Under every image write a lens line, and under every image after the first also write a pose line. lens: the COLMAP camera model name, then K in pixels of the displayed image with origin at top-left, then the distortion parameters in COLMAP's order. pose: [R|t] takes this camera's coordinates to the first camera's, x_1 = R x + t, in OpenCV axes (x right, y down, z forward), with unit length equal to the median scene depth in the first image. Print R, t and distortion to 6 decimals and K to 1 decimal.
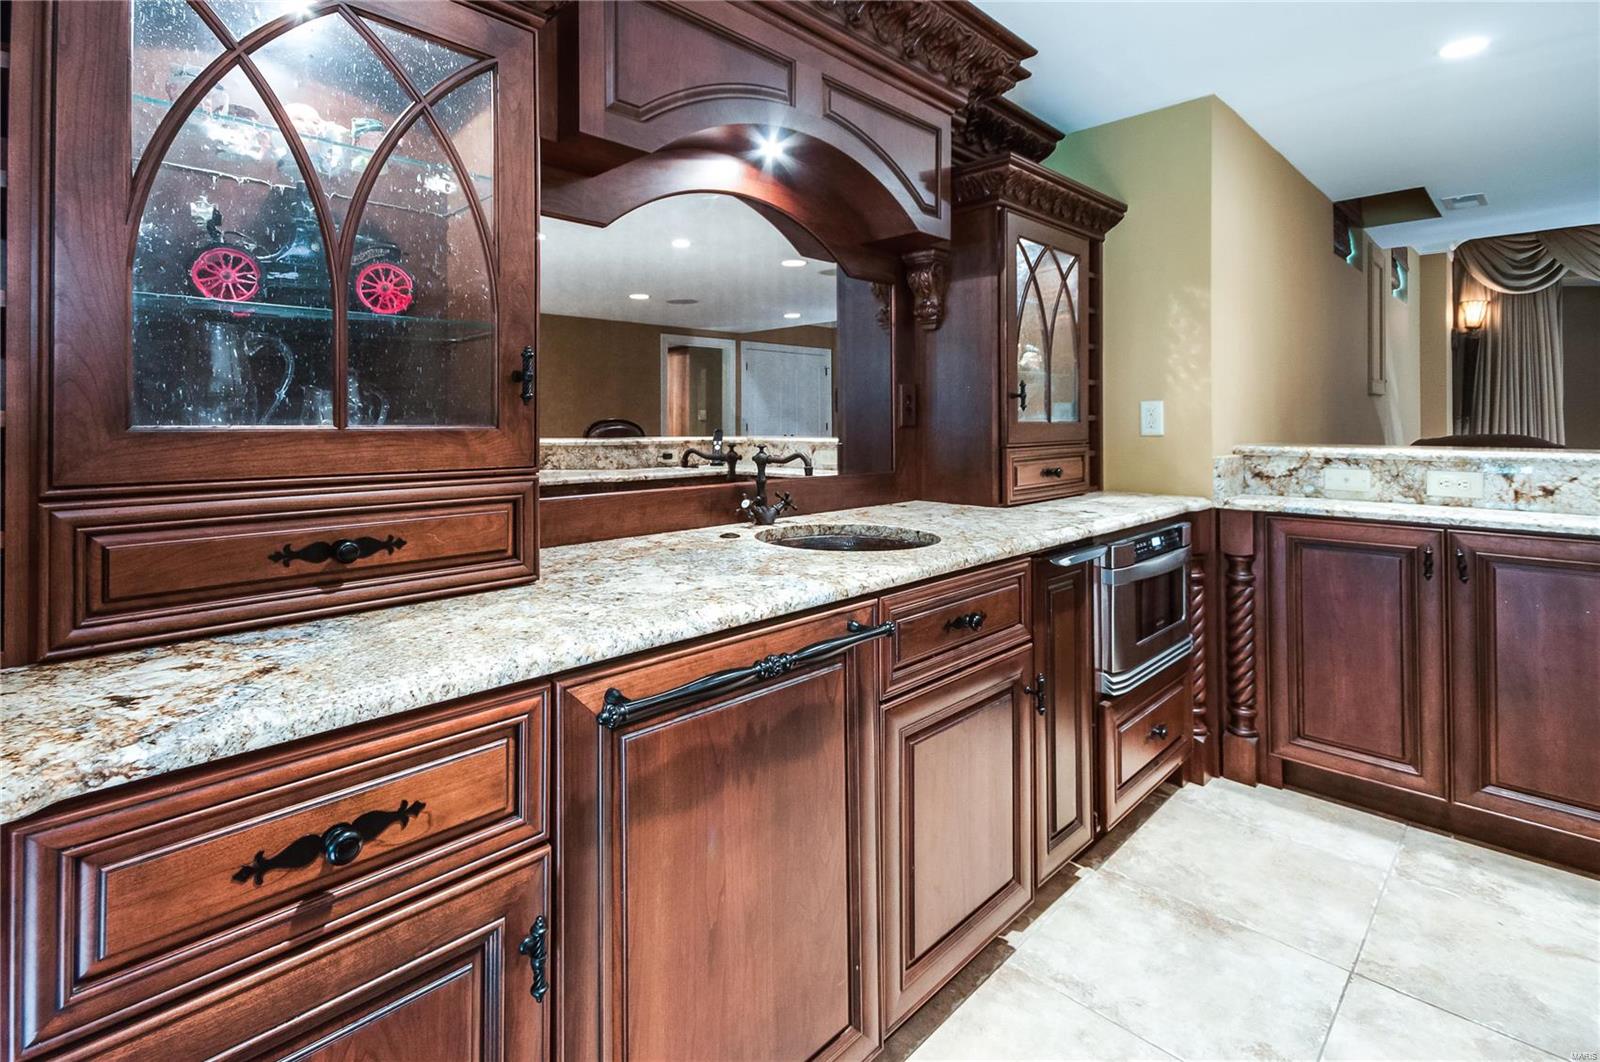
lens RADIAL K [[826.6, 0, 800.0], [0, 826.6, 531.0], [0, 0, 1]] dist [0.064110, -0.035921]
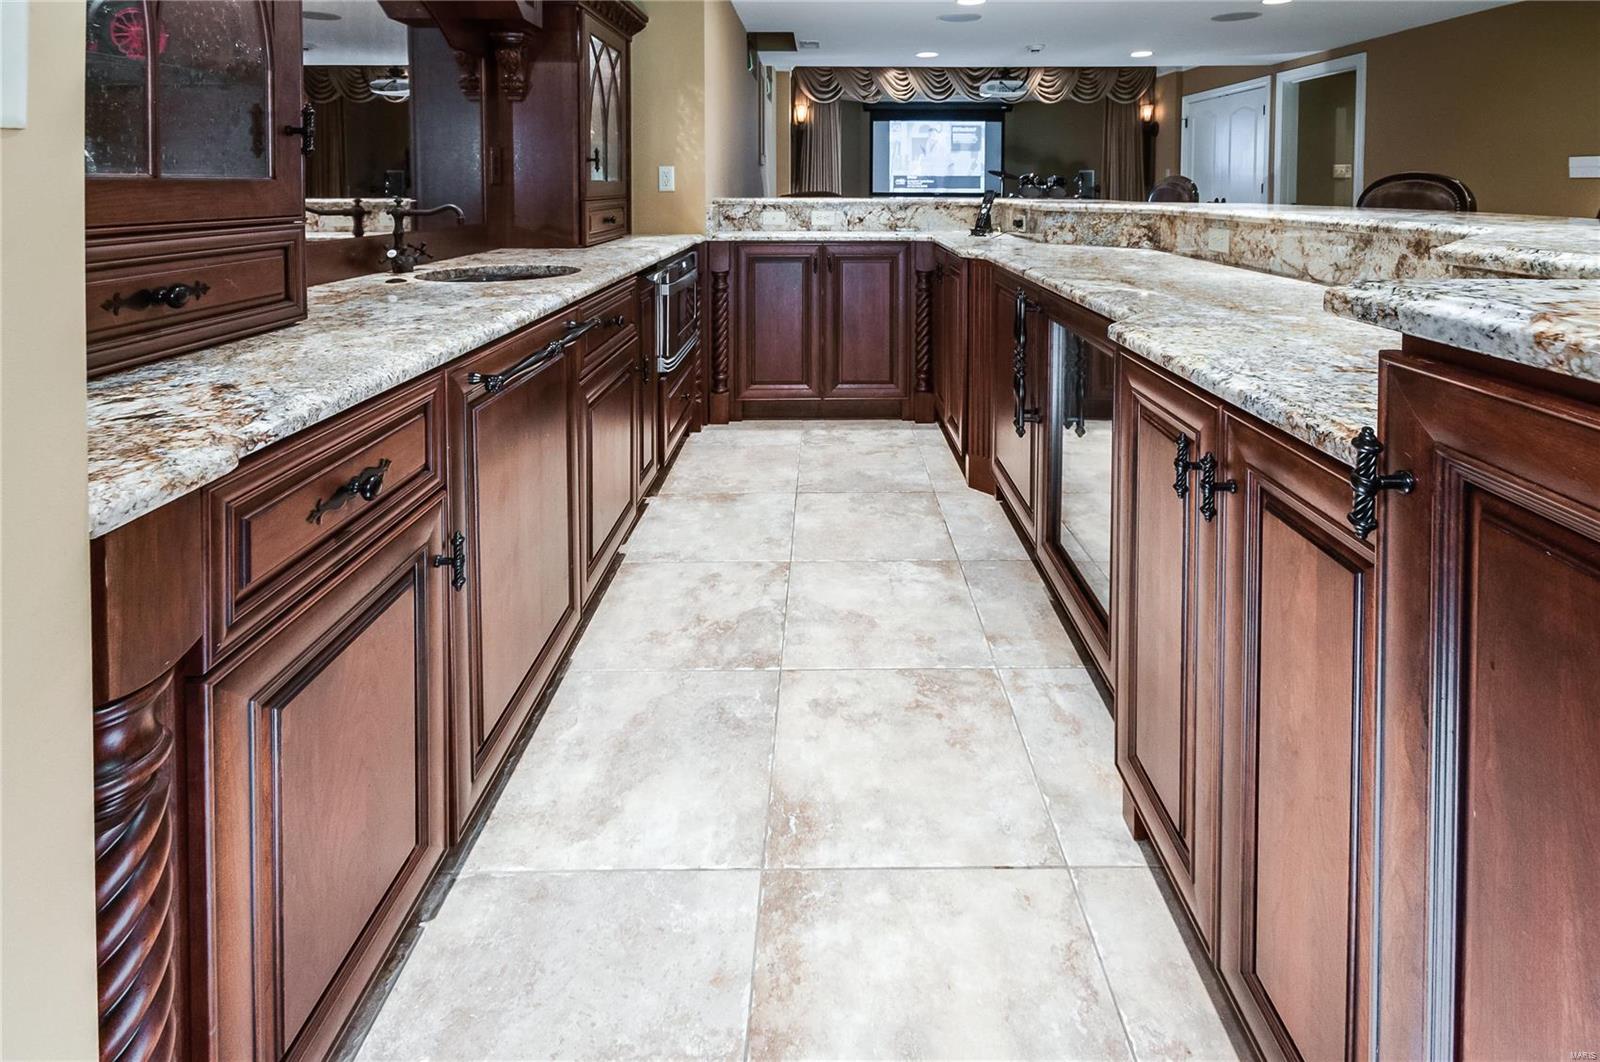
lens RADIAL K [[761.0, 0, 800.0], [0, 761.0, 531.0], [0, 0, 1]] dist [0.015922, -0.000449]
pose [[0.724473, -0.283955, 0.628099, -0.461505], [0.092928, 0.943124, 0.319187, 0.047765], [-0.683011, -0.172874, 0.709656, -0.254314]]
